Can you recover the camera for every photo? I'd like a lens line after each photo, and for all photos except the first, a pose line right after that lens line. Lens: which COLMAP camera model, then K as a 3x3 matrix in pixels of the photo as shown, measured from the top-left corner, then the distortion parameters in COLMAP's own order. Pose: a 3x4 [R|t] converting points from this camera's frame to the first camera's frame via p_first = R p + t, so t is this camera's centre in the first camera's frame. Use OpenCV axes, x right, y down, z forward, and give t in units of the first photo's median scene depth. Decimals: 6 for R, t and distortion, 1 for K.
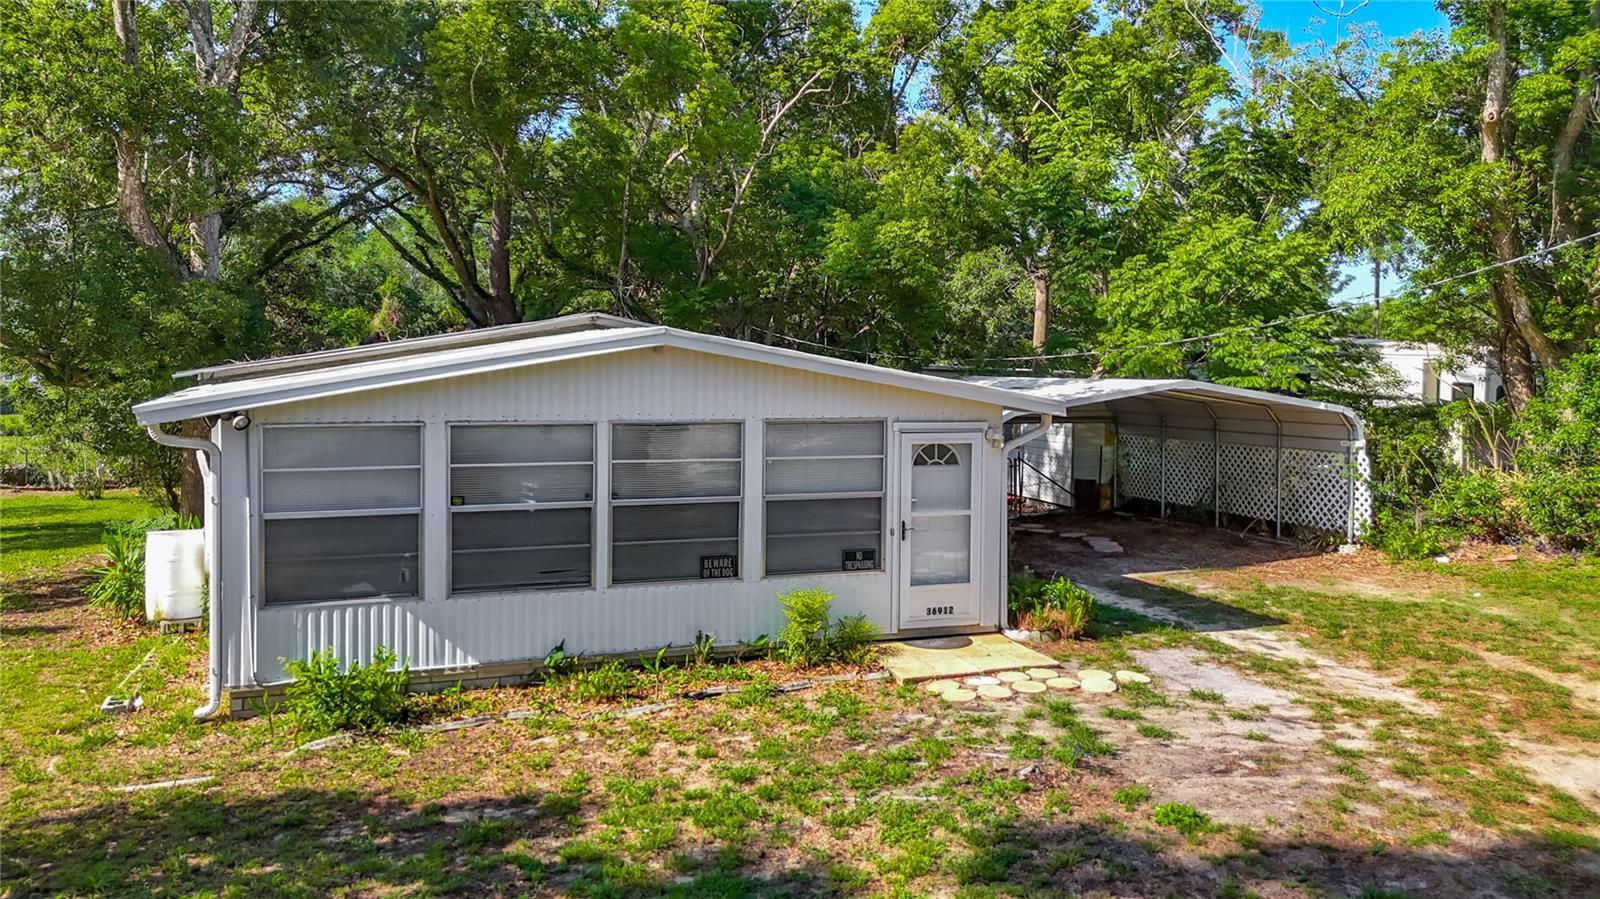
lens RADIAL K [[1204.6, 0, 792.9], [0, 1204.6, 390.4], [0, 0, 1]] dist [0.056336, -0.048323]
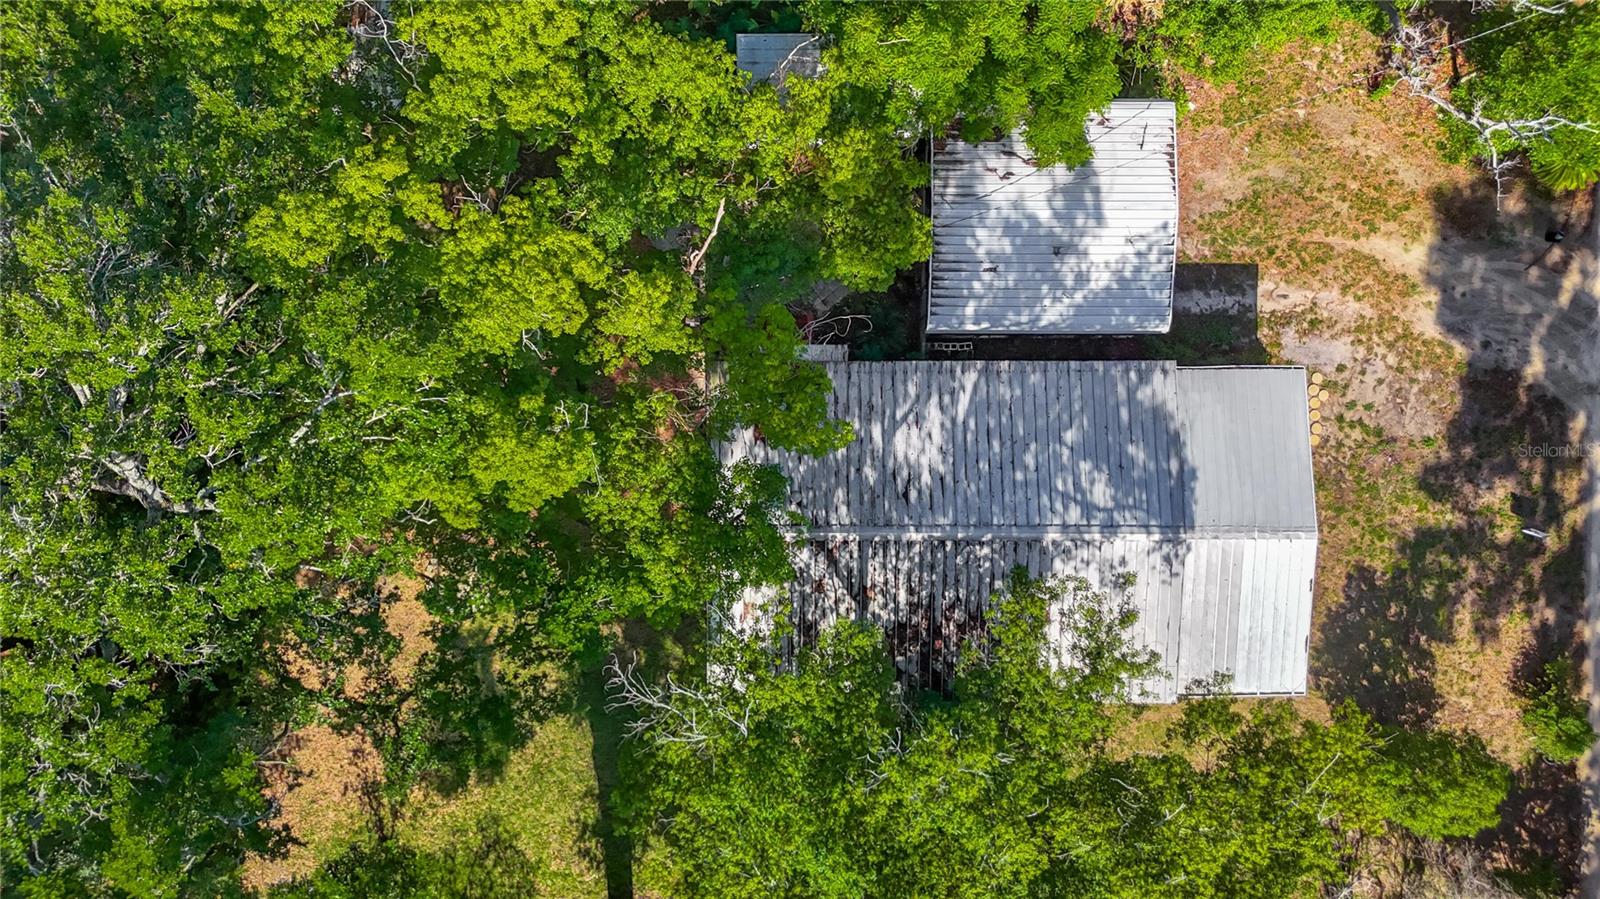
lens RADIAL K [[1183.8, 0, 811.4], [0, 1183.8, 452.4], [0, 0, 1]] dist [0.062582, -0.064772]
pose [[0.329336, -0.944199, -0.005170, -0.308544], [0.005674, -0.003496, 0.999978, -2.846969], [-0.944196, -0.329358, 0.004206, 2.174231]]
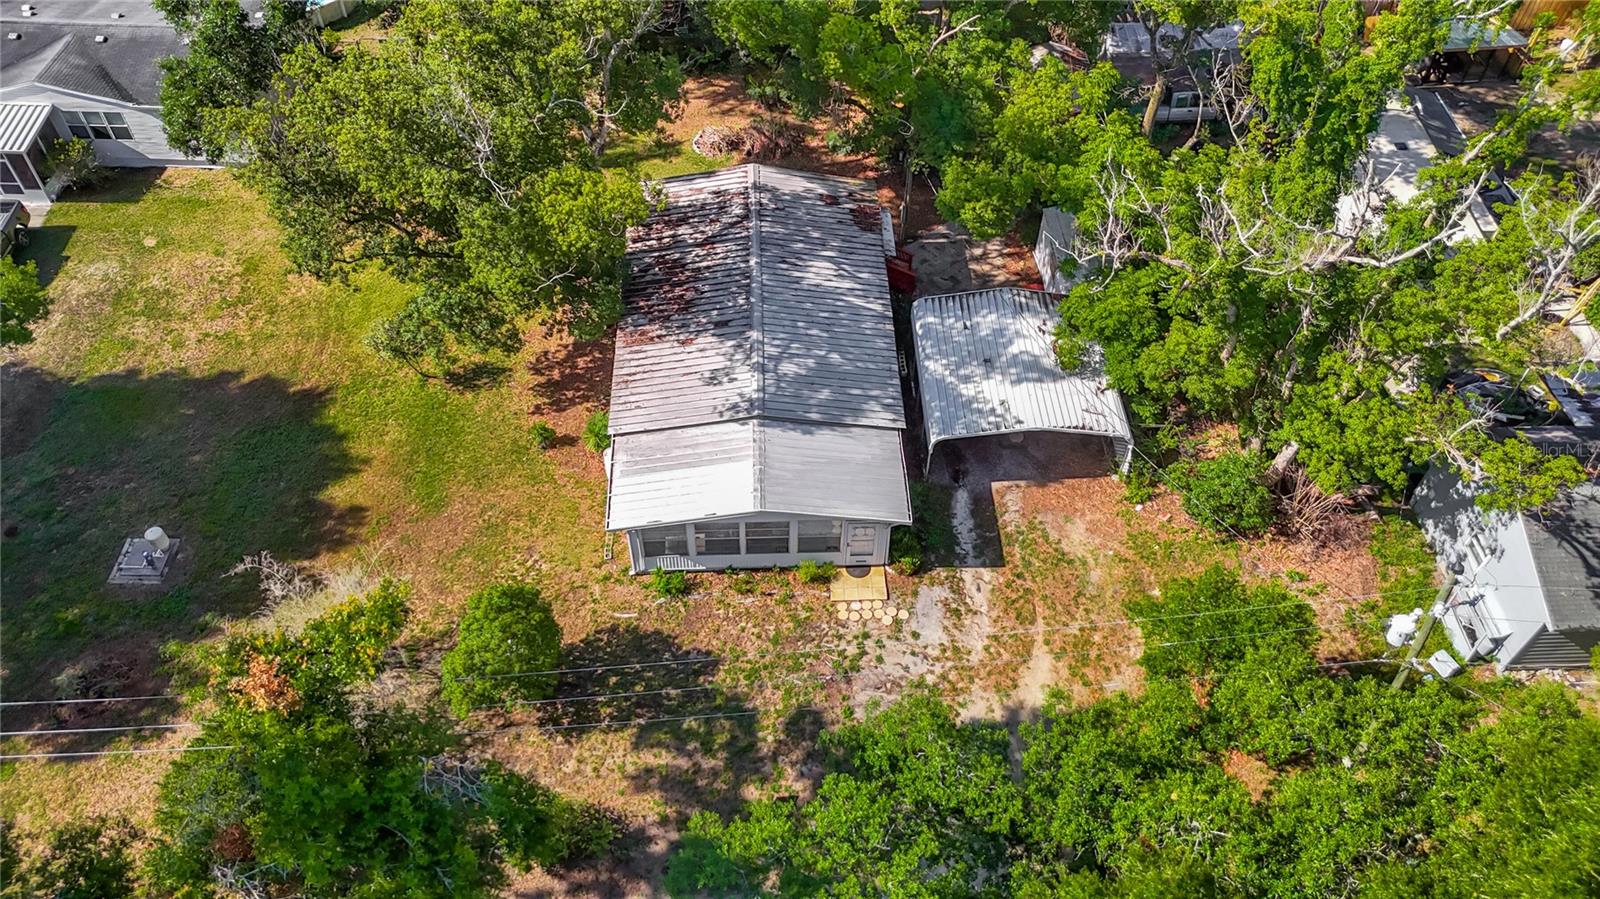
lens RADIAL K [[1181.2, 0, 804.4], [0, 1181.2, 458.0], [0, 0, 1]] dist [0.096352, -0.142459]
pose [[0.956118, 0.224126, -0.188697, 0.532077], [-0.014789, 0.680153, 0.732921, -2.325777], [0.292609, -0.697968, 0.653621, -0.810124]]
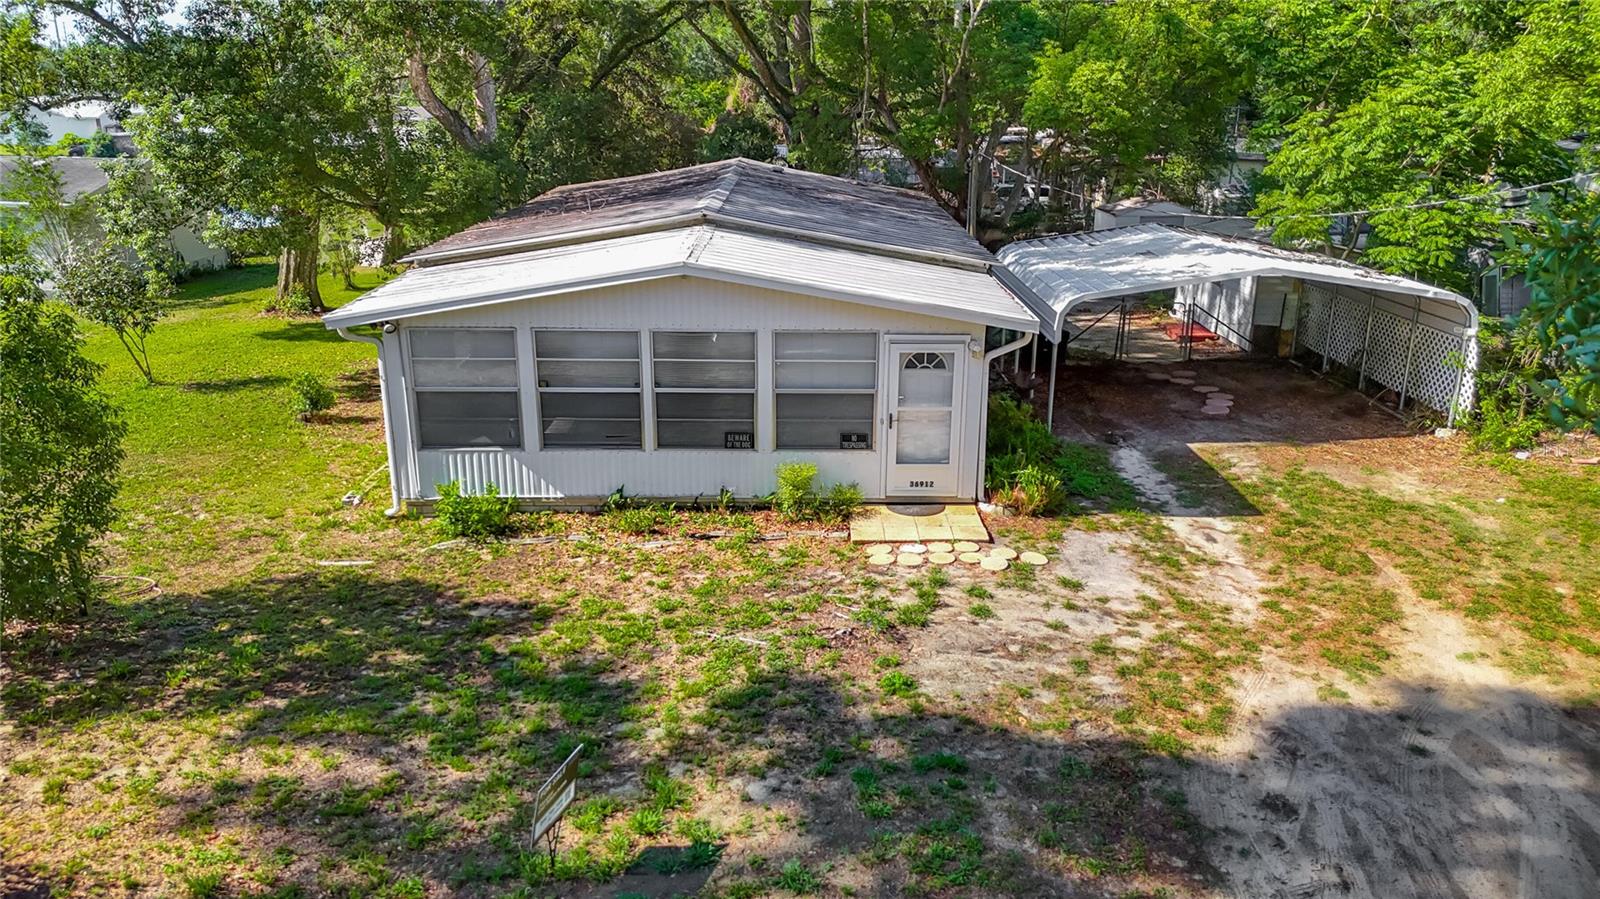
lens RADIAL K [[1181.2, 0, 804.4], [0, 1181.2, 458.0], [0, 0, 1]] dist [0.096352, -0.142459]
pose [[0.945985, 0.094168, -0.310234, 0.434379], [-0.007169, 0.962731, 0.270365, -0.196376], [0.324131, -0.253537, 0.911404, -0.168337]]
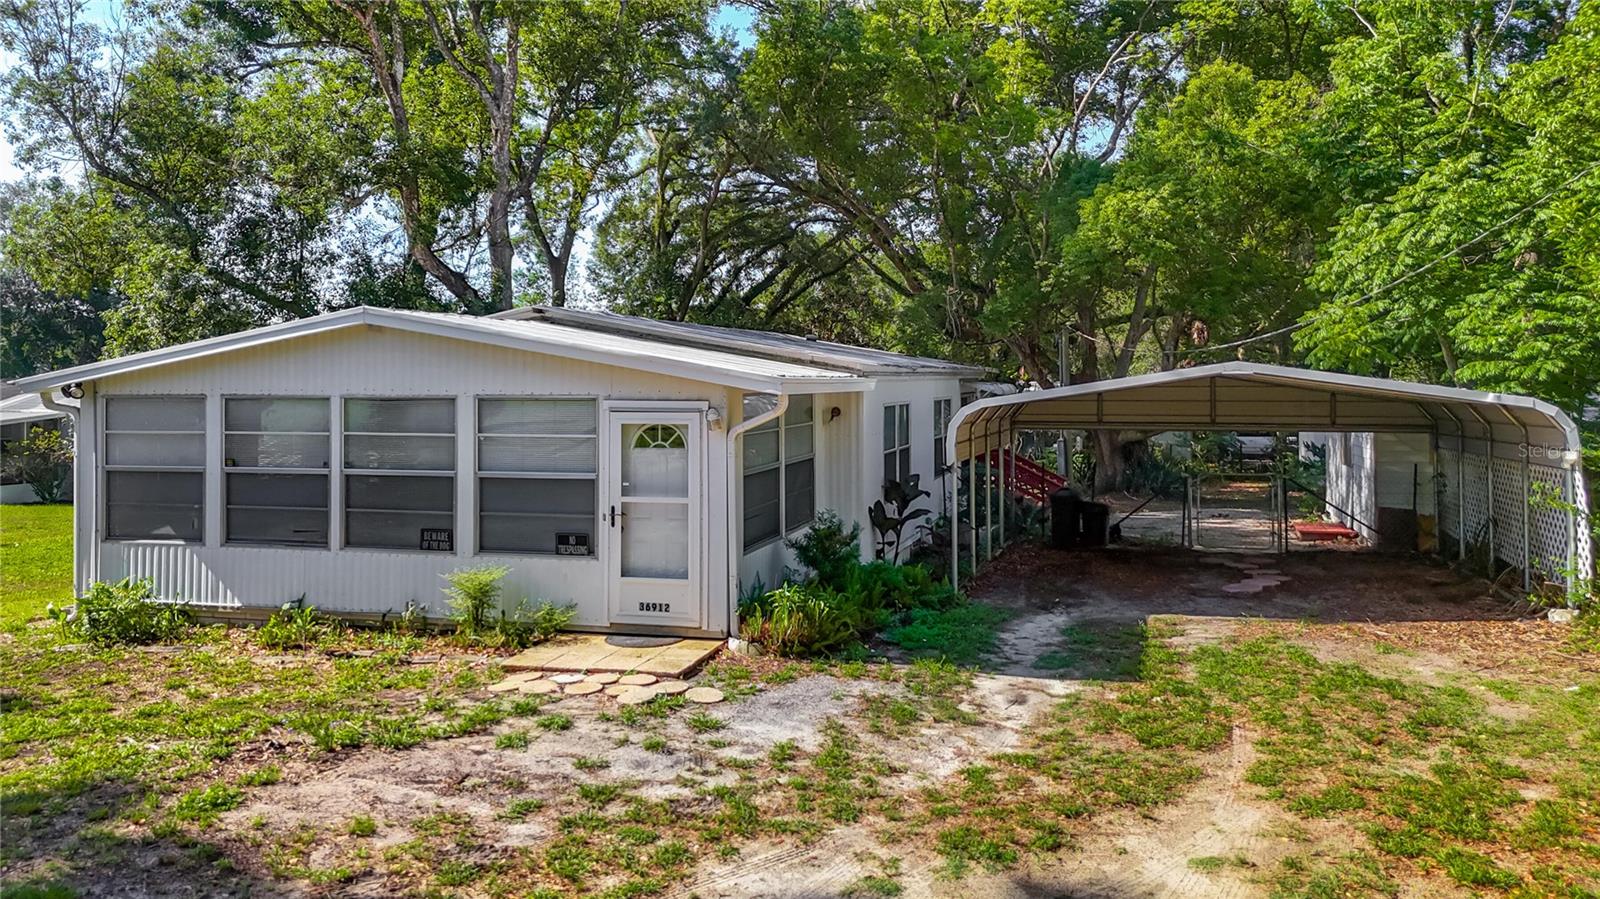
lens RADIAL K [[1216.2, 0, 791.5], [0, 1216.2, 360.8], [0, 0, 1]] dist [0.056477, -0.057907]
pose [[0.813522, -0.022325, -0.581105, 0.843508], [-0.006620, 0.998843, -0.047641, 0.044839], [0.581496, 0.042604, 0.812433, 0.343875]]
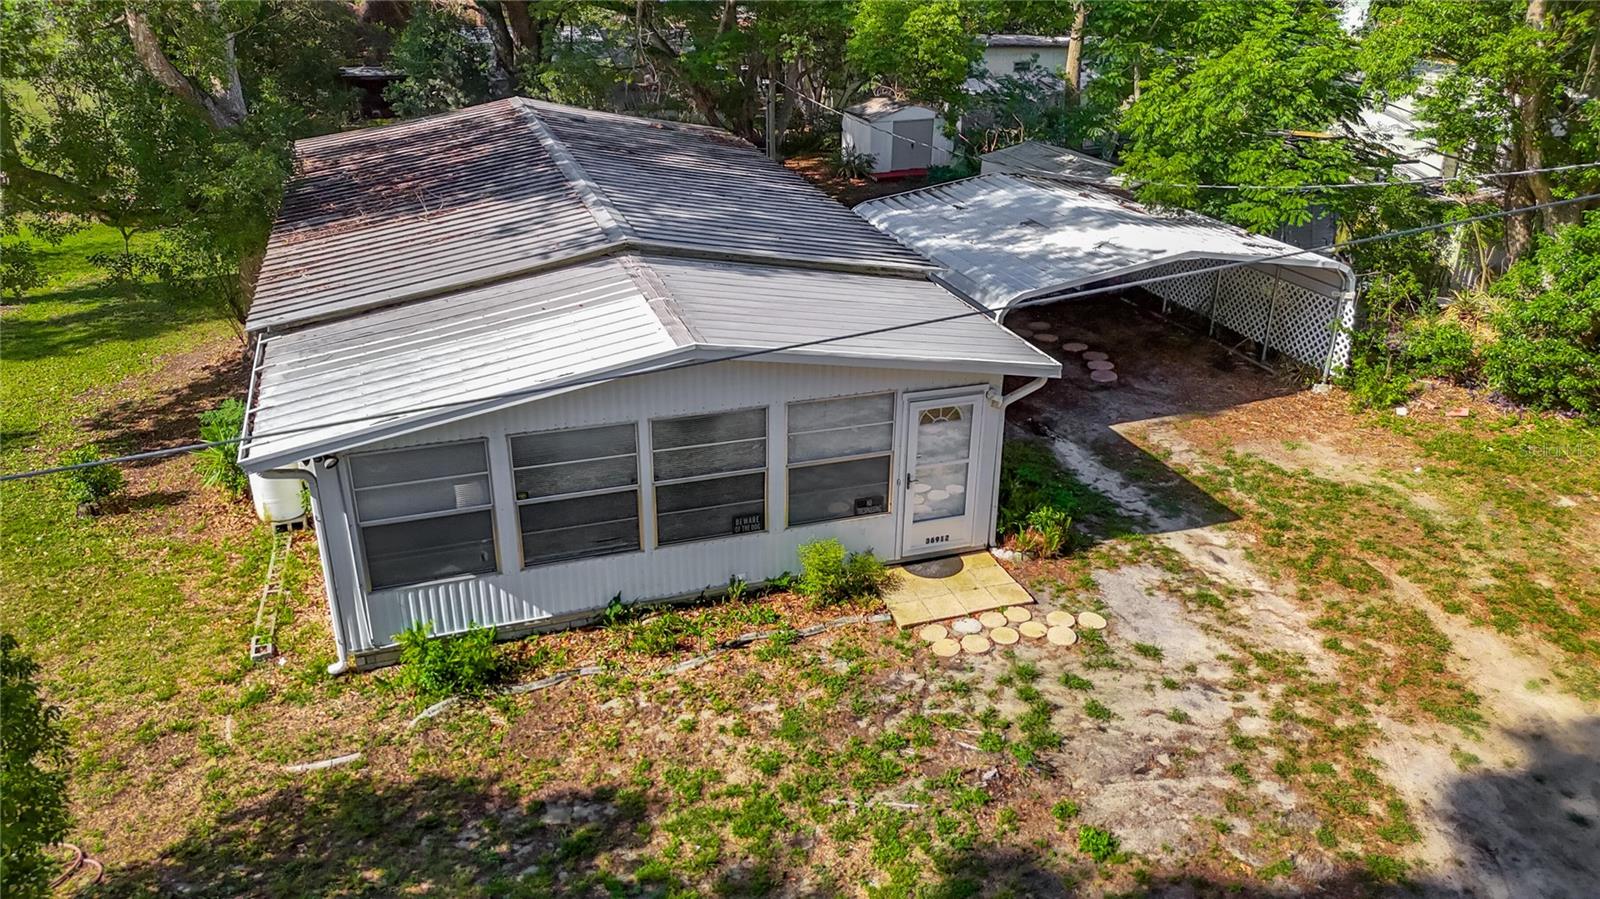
lens RADIAL K [[1183.8, 0, 811.4], [0, 1183.8, 452.4], [0, 0, 1]] dist [0.062582, -0.064772]
pose [[0.999964, 0.005401, -0.006580, 0.007340], [-0.002442, 0.922484, 0.386028, -0.382732], [0.008155, -0.385998, 0.922464, -0.031535]]
